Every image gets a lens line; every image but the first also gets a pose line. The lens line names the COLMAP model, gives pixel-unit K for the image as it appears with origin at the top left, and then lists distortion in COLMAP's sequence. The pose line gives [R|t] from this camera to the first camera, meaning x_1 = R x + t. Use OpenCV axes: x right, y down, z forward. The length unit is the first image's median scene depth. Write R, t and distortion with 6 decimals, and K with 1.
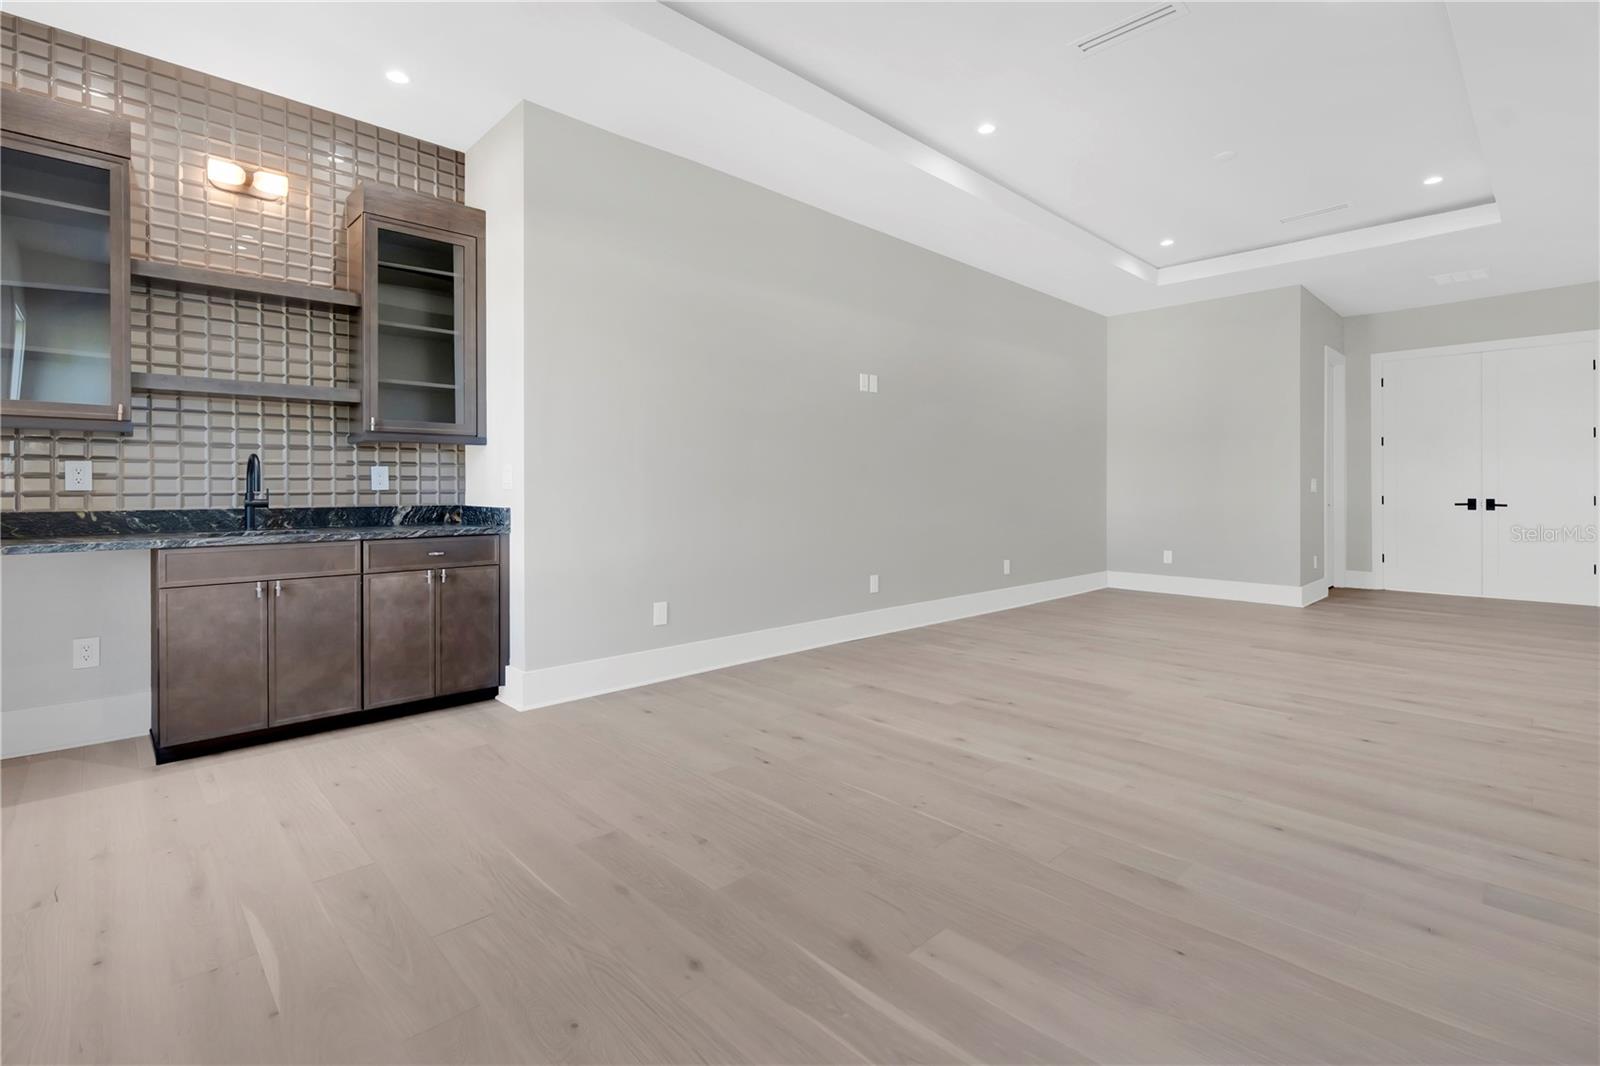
lens RADIAL K [[745.8, 0, 762.9], [0, 745.8, 482.1], [0, 0, 1]] dist [-0.001961, -0.000147]
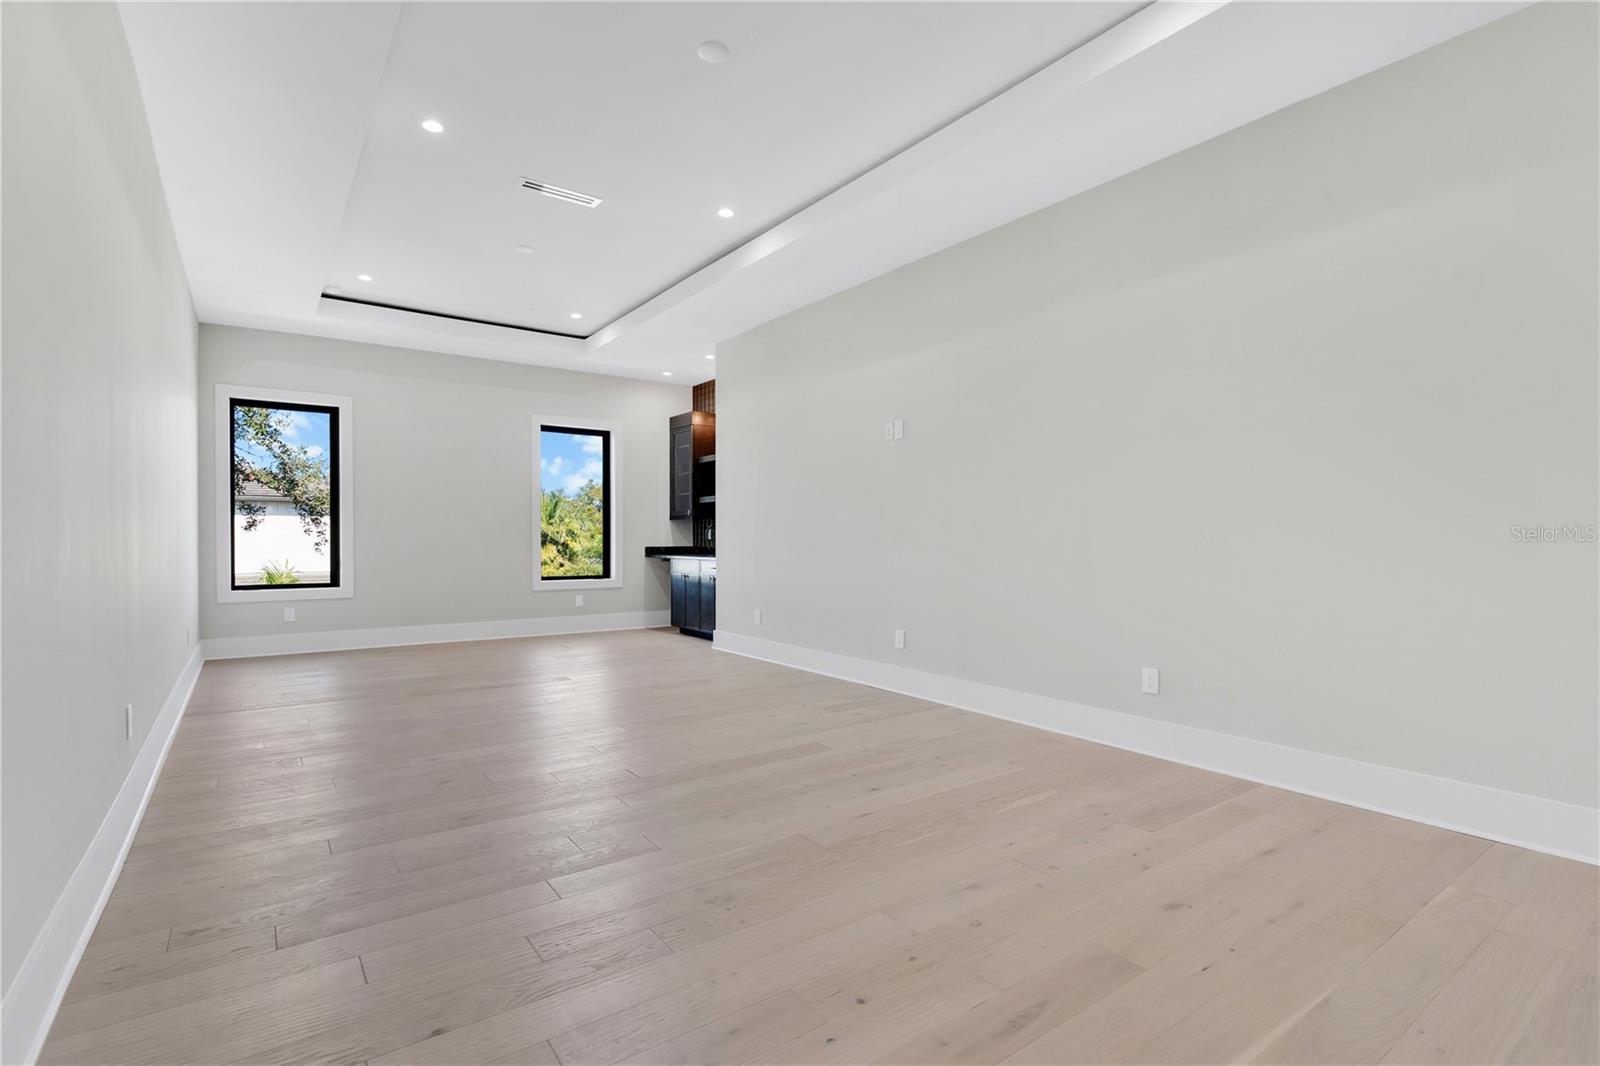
lens RADIAL K [[757.0, 0, 864.1], [0, 757.0, 539.7], [0, 0, 1]] dist [-0.018914, 0.000035]
pose [[-0.063250, 0.000329, -0.997998, 1.771775], [0.003815, 0.999993, 0.000088, 0.014000], [0.997990, -0.003802, -0.063251, 1.610241]]
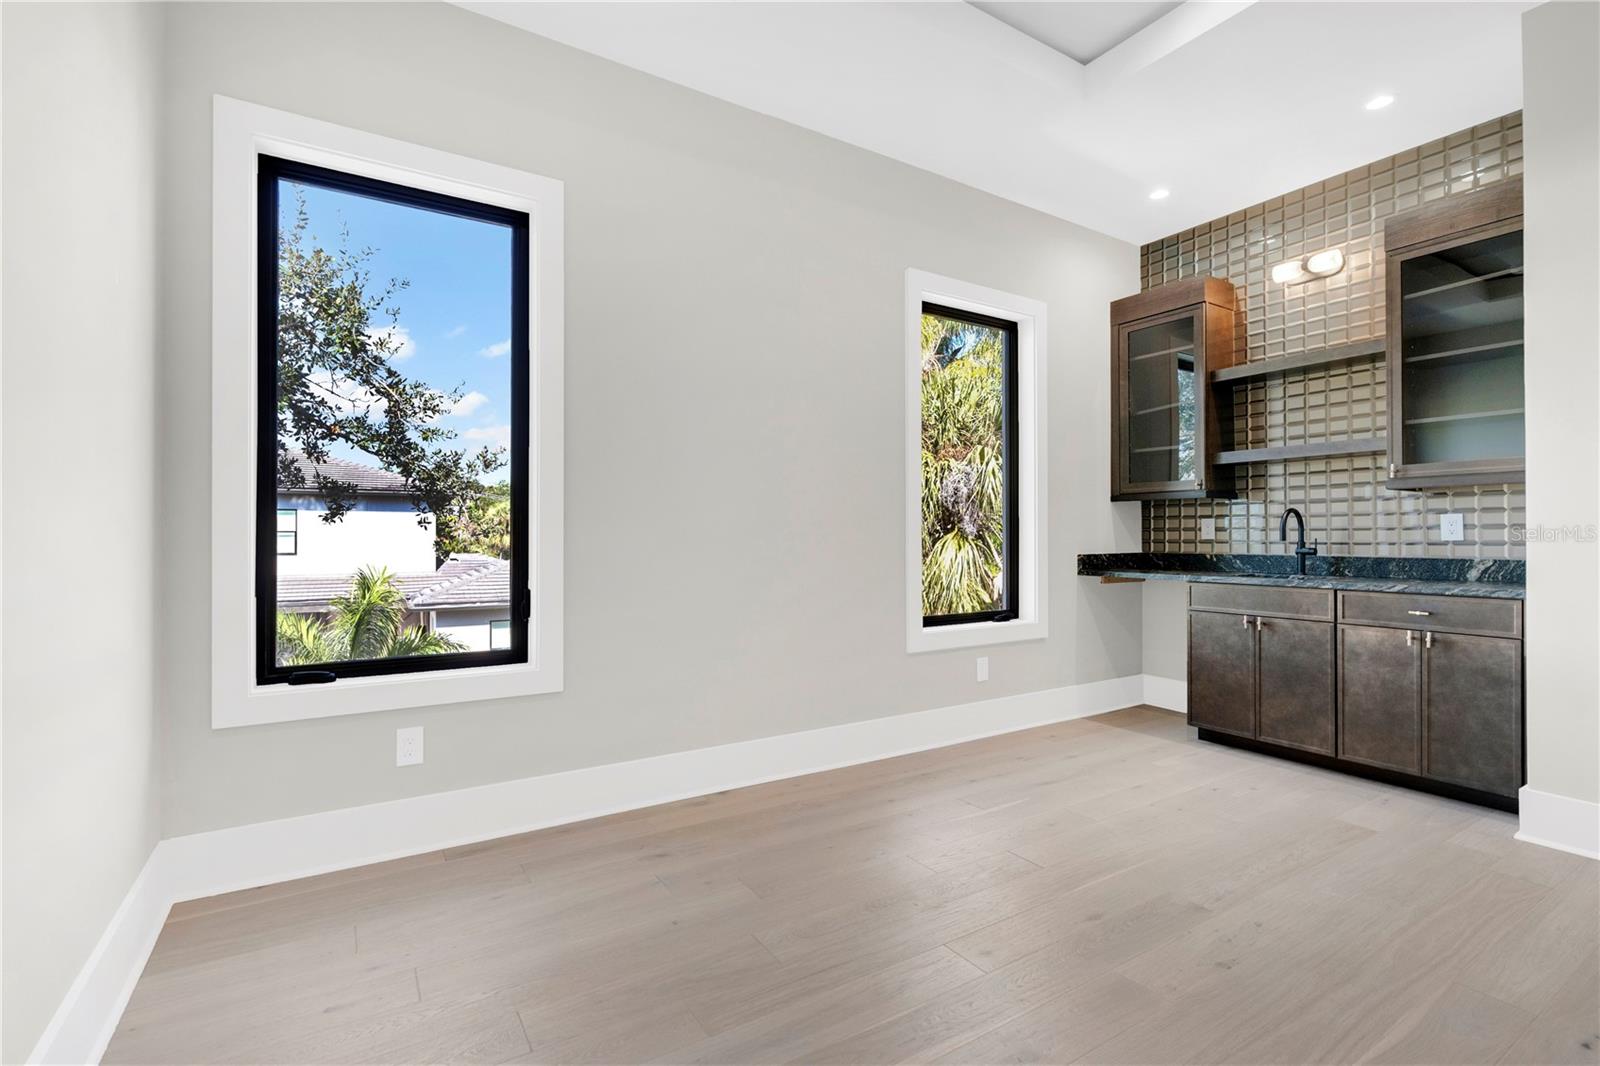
lens RADIAL K [[705.5, 0, 837.4], [0, 705.5, 529.0], [0, 0, 1]] dist [-0.014738, 0.000279]
pose [[-0.142928, -0.010435, -0.989678, 0.475338], [0.005835, 0.999918, -0.011385, 0.002367], [0.989716, -0.007402, -0.142855, 0.442013]]
